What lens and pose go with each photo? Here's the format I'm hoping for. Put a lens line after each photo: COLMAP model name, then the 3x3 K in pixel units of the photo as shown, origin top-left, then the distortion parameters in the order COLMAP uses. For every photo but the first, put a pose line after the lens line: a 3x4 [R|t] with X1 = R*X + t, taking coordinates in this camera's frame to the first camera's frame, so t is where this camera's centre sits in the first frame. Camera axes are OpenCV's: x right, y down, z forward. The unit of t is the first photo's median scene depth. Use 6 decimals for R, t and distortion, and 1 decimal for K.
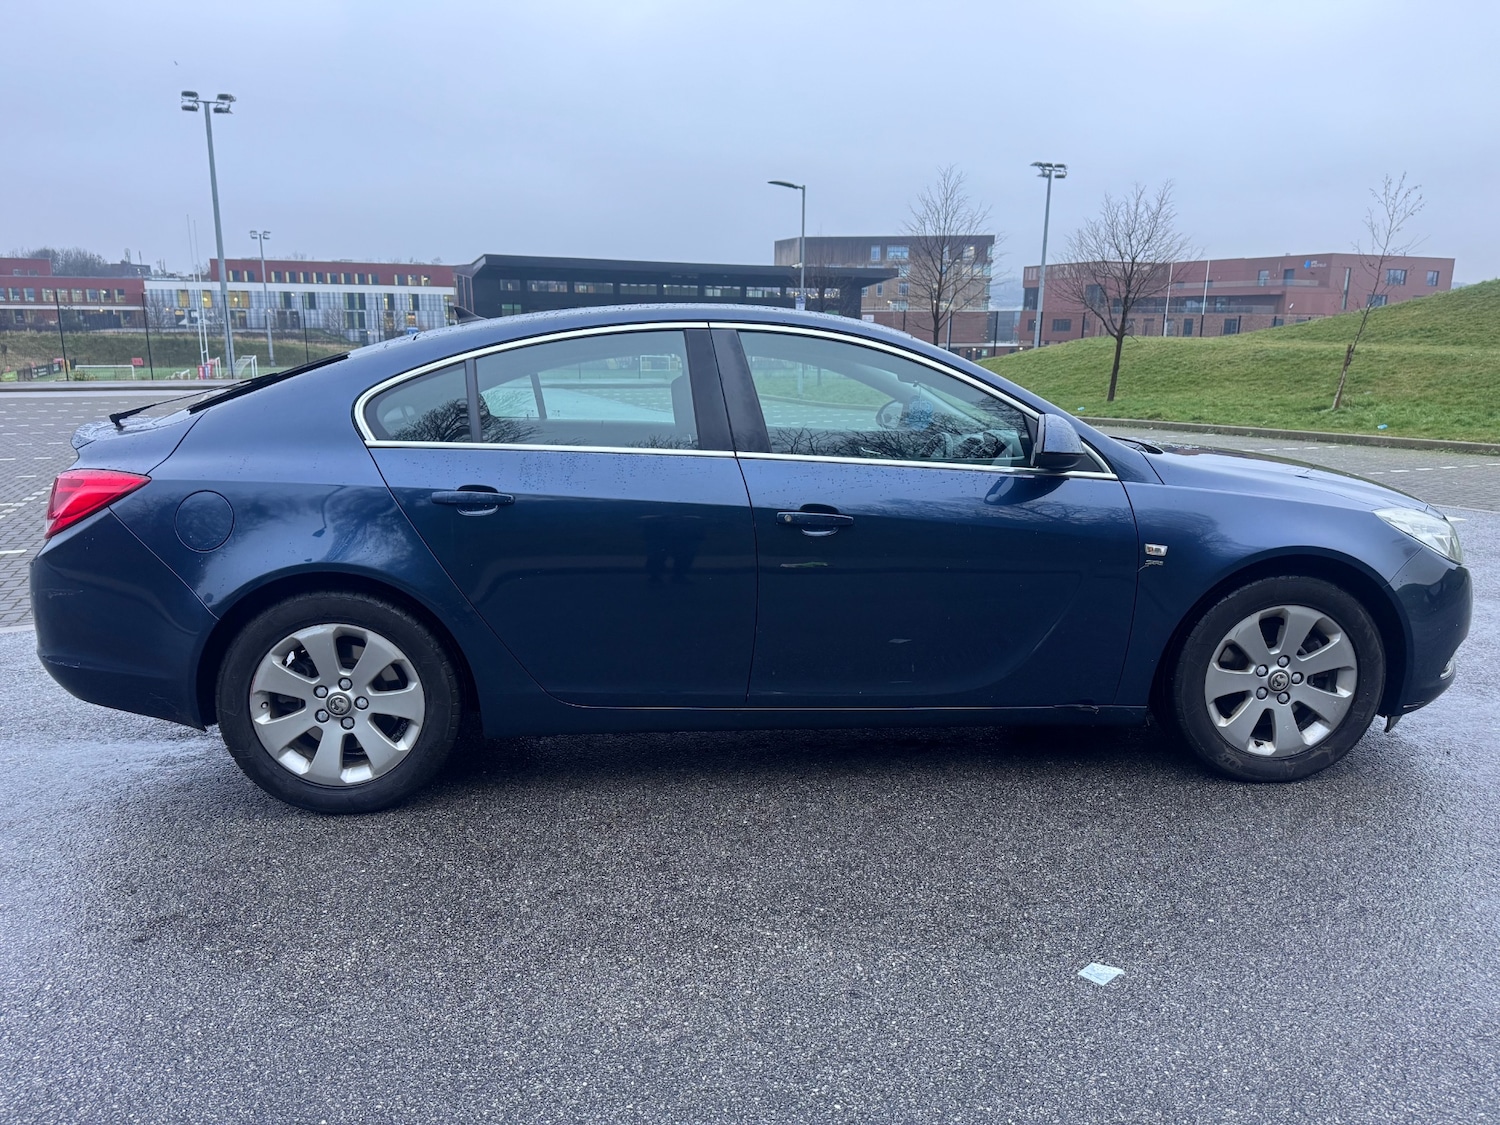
lens RADIAL K [[1047.7, 0, 753.0], [0, 1047.7, 564.3], [0, 0, 1]] dist [0.053924, -0.065795]
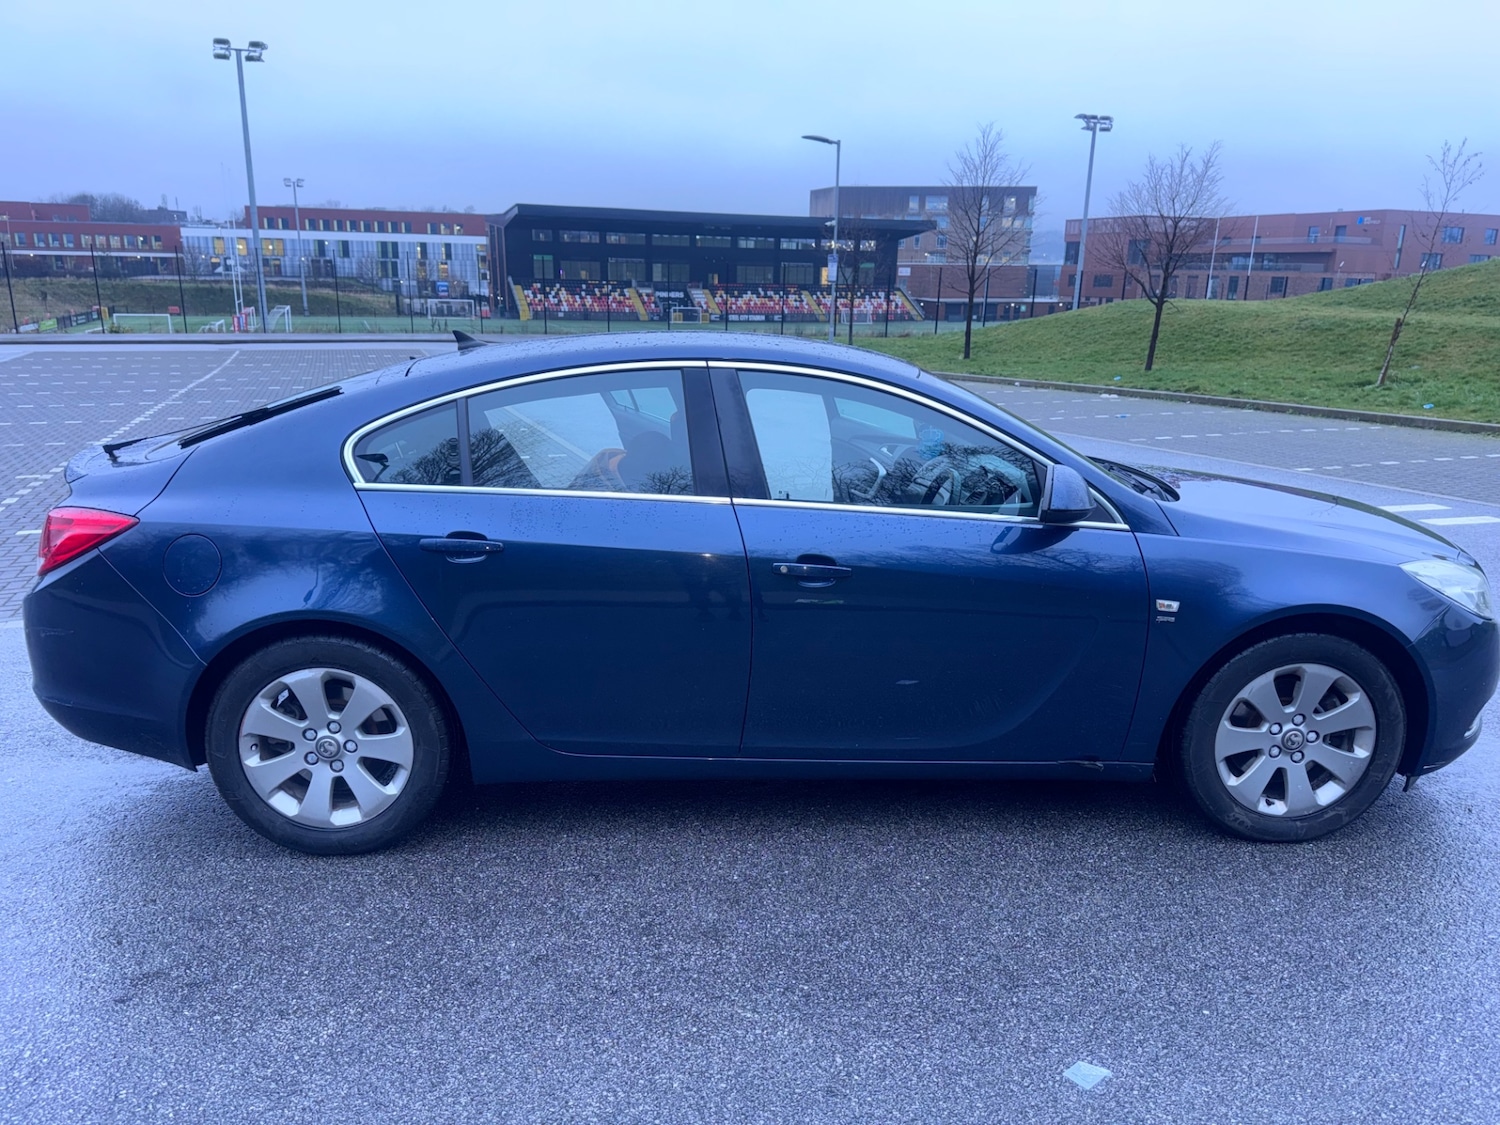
lens RADIAL K [[1047.7, 0, 750.1], [0, 1047.7, 567.7], [0, 0, 1]] dist [0.053924, -0.065795]
pose [[0.999381, 0.018096, -0.030165, 0.027739], [-0.016690, 0.998793, 0.046202, -0.080692], [0.030964, -0.045670, 0.998477, 0.027620]]
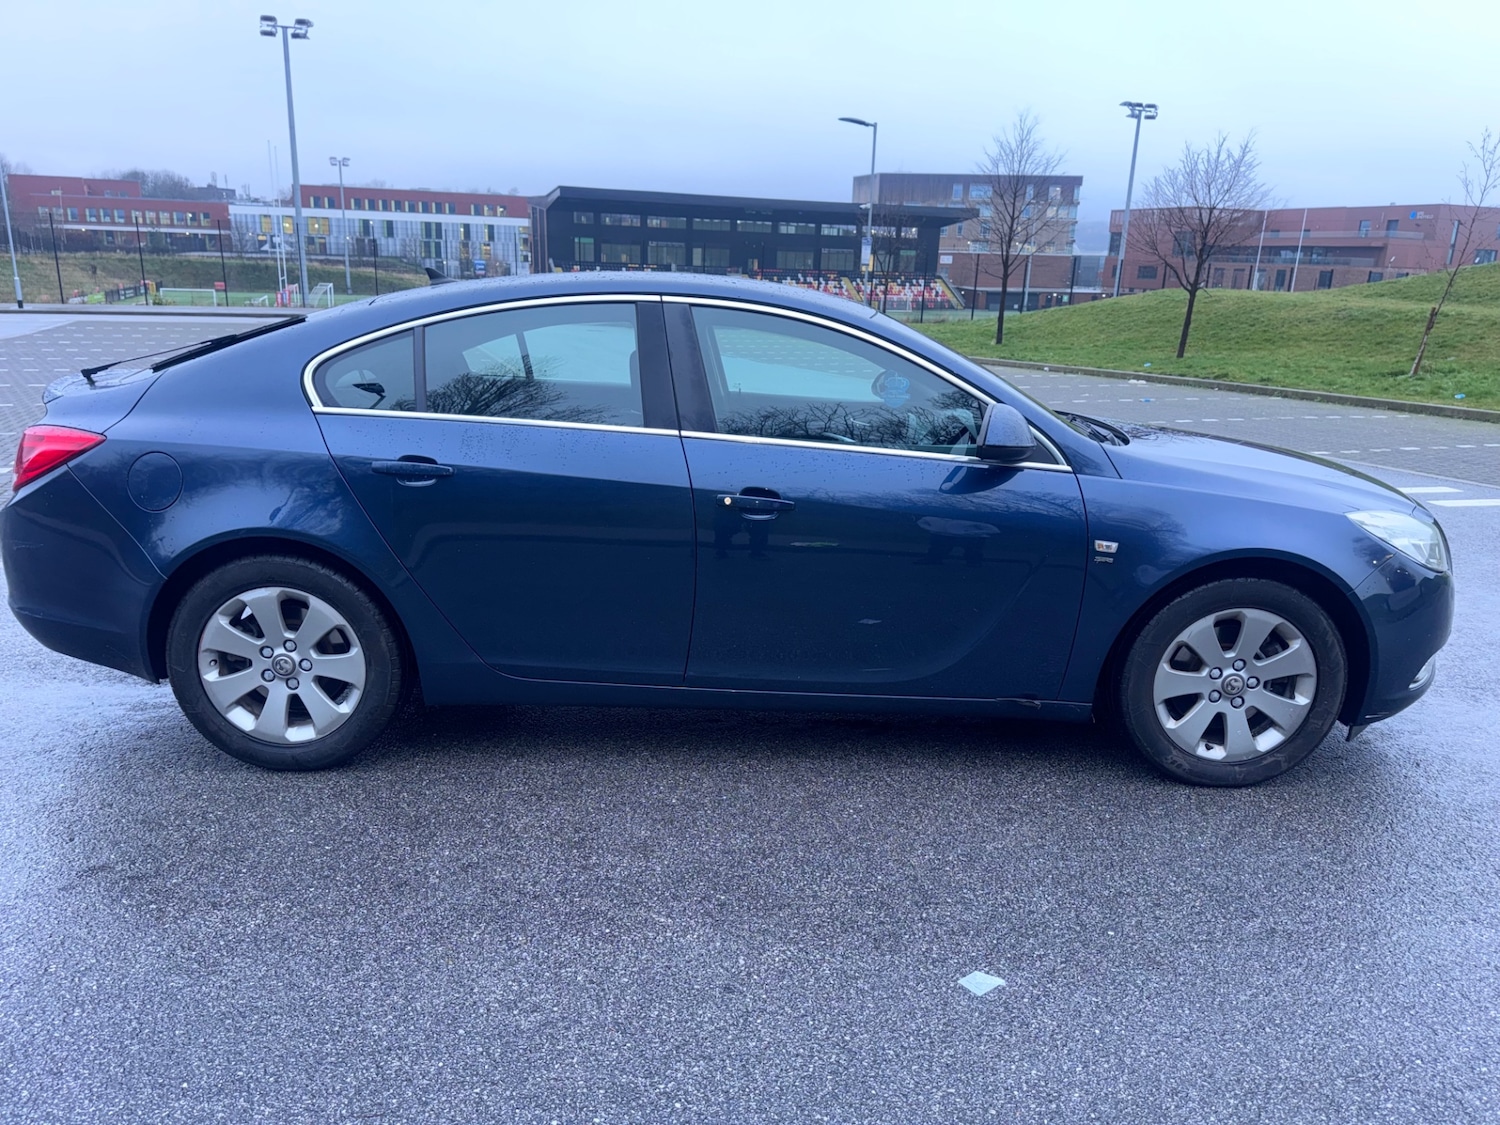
lens RADIAL K [[1047.7, 0, 756.0], [0, 1047.7, 562.1], [0, 0, 1]] dist [0.053924, -0.065795]
pose [[0.997489, 0.042019, -0.057011, 0.107699], [-0.038945, 0.997781, 0.054004, -0.036574], [0.059154, -0.051648, 0.996912, 0.011393]]
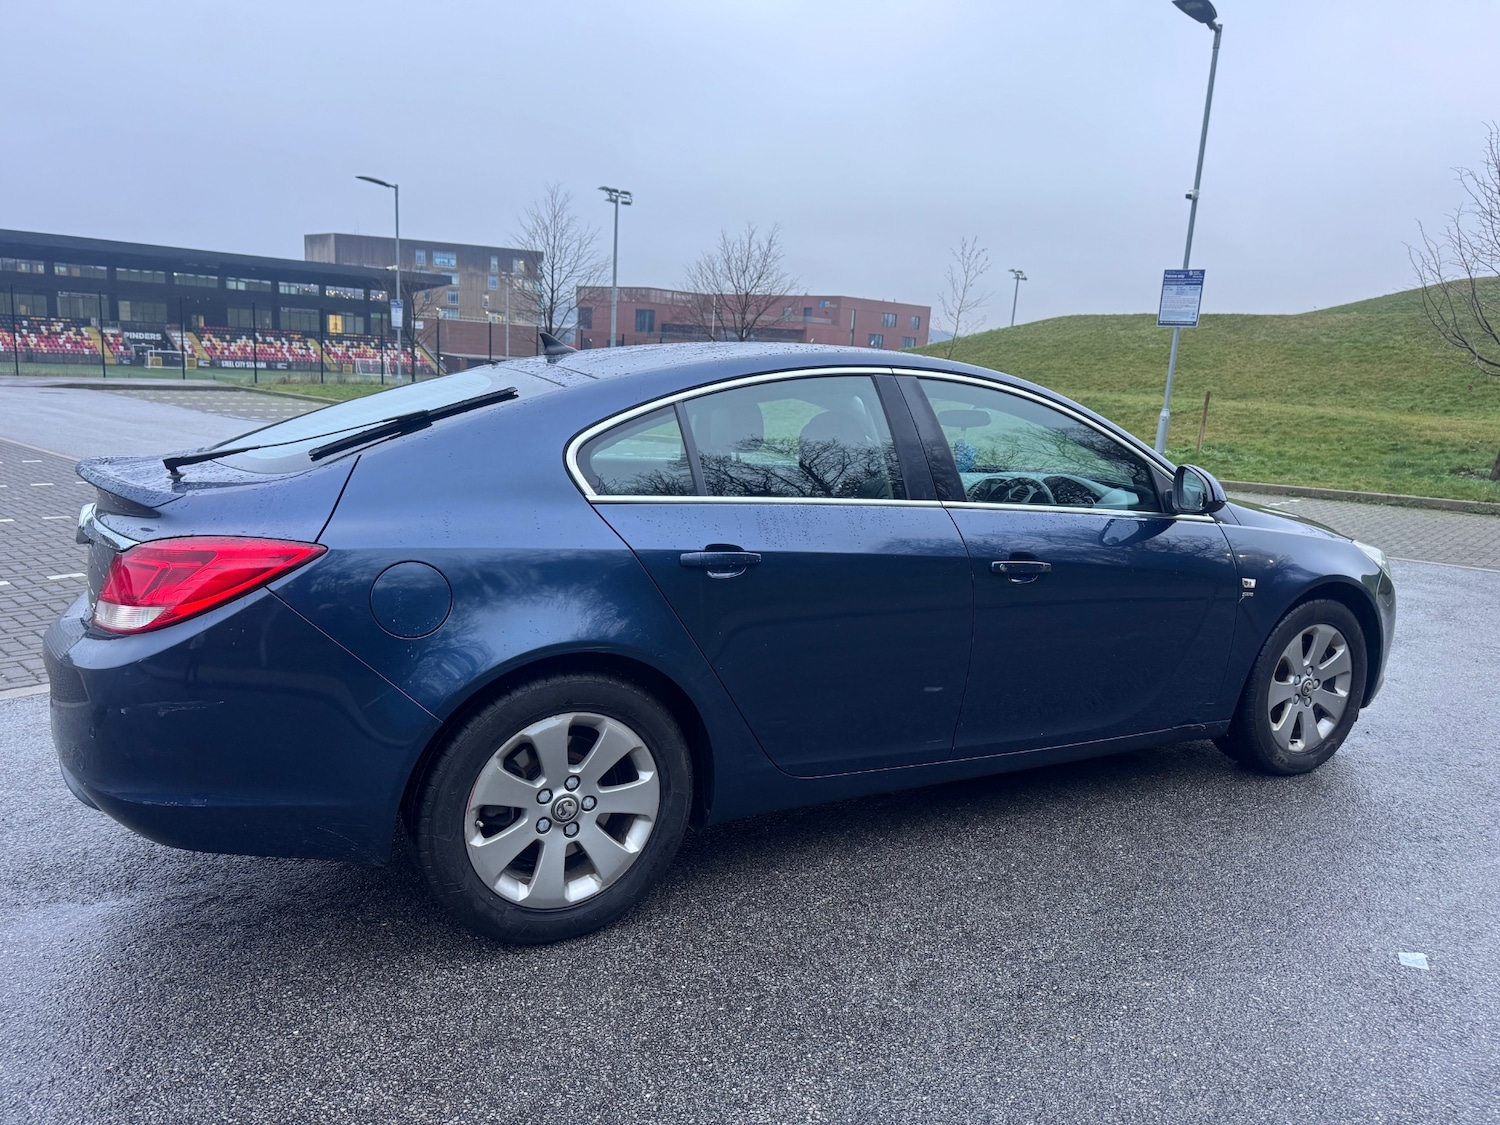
lens RADIAL K [[1047.7, 0, 757.5], [0, 1047.7, 564.2], [0, 0, 1]] dist [0.053924, -0.065795]
pose [[0.912044, -0.035284, 0.408573, -0.537115], [0.040504, 0.999171, -0.004129, -0.047423], [-0.408088, 0.020314, 0.912717, 0.156600]]
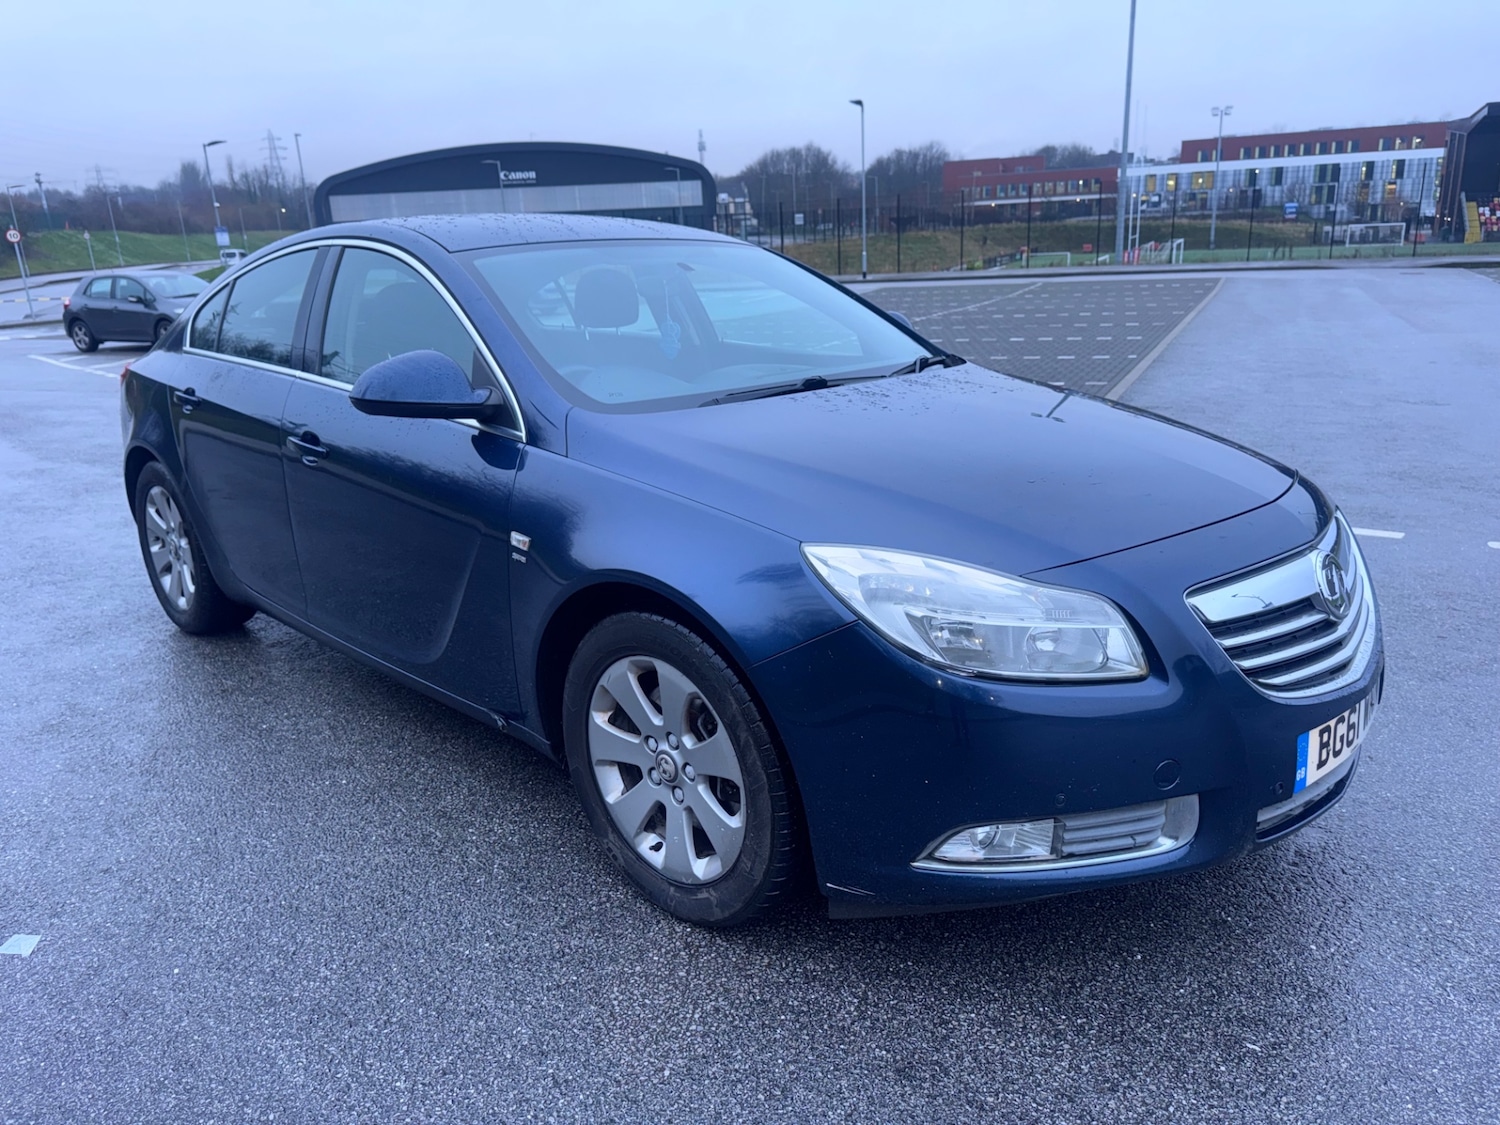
lens RADIAL K [[1047.7, 0, 757.6], [0, 1047.7, 559.0], [0, 0, 1]] dist [0.053924, -0.065795]
pose [[0.670483, 0.185789, -0.718286, 0.961852], [-0.112340, 0.982399, 0.149241, -0.121056], [0.733370, -0.019371, 0.679553, 0.578692]]
